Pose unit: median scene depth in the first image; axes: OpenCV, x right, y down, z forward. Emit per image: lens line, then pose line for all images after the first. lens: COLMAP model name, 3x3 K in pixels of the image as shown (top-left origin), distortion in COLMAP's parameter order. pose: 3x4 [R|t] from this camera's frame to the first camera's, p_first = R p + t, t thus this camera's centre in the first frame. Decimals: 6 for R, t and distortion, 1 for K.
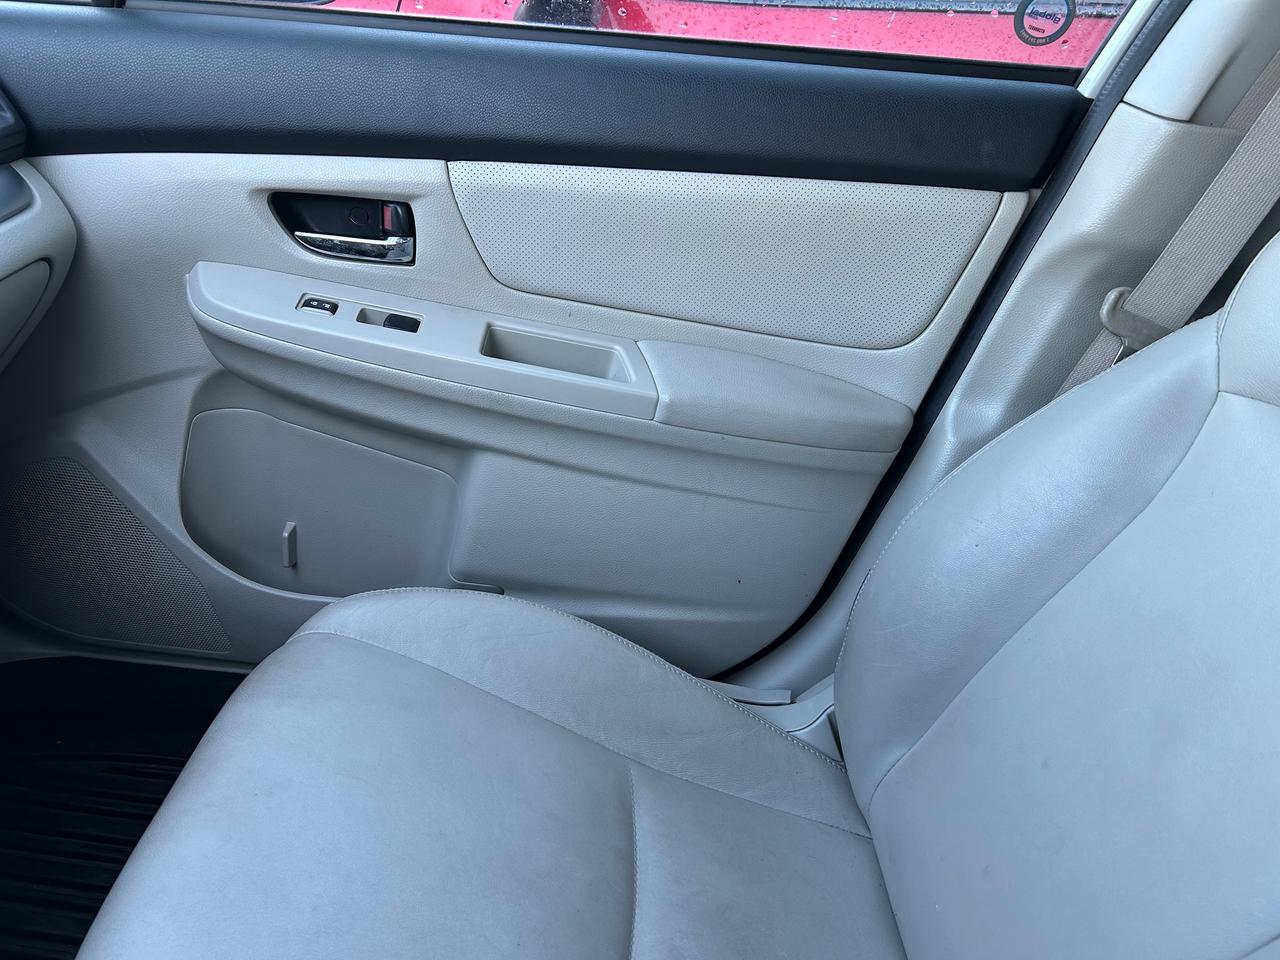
lens RADIAL K [[989.6, 0, 666.1], [0, 989.6, 479.9], [0, 0, 1]] dist [0.073186, -0.079788]
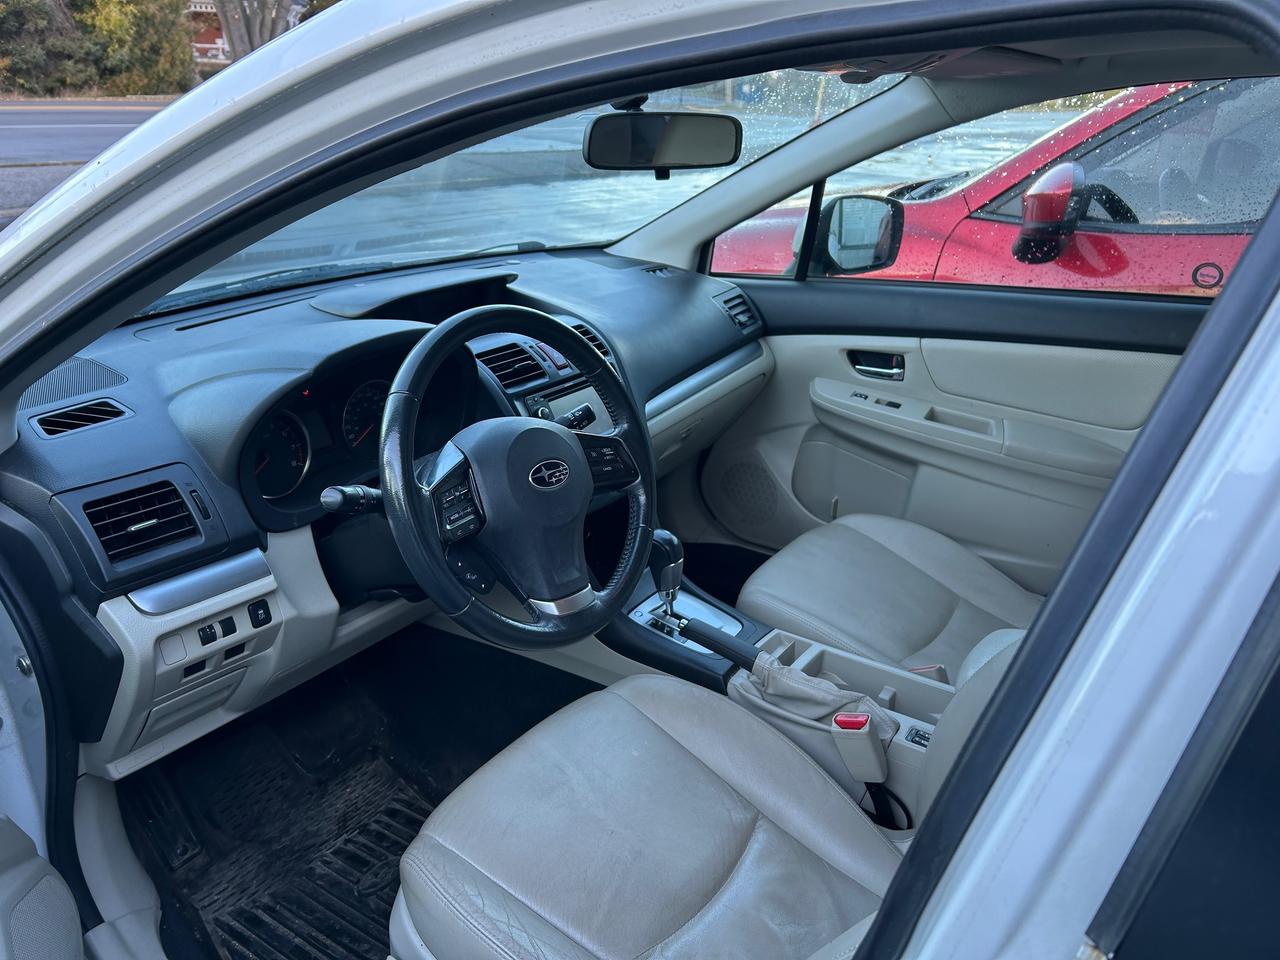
lens RADIAL K [[989.6, 0, 666.1], [0, 989.6, 479.9], [0, 0, 1]] dist [0.073186, -0.079788]
pose [[0.854261, 0.086417, -0.512611, 0.479661], [-0.150311, 0.985027, -0.084434, 0.286573], [0.497639, 0.149180, 0.854459, -1.205553]]
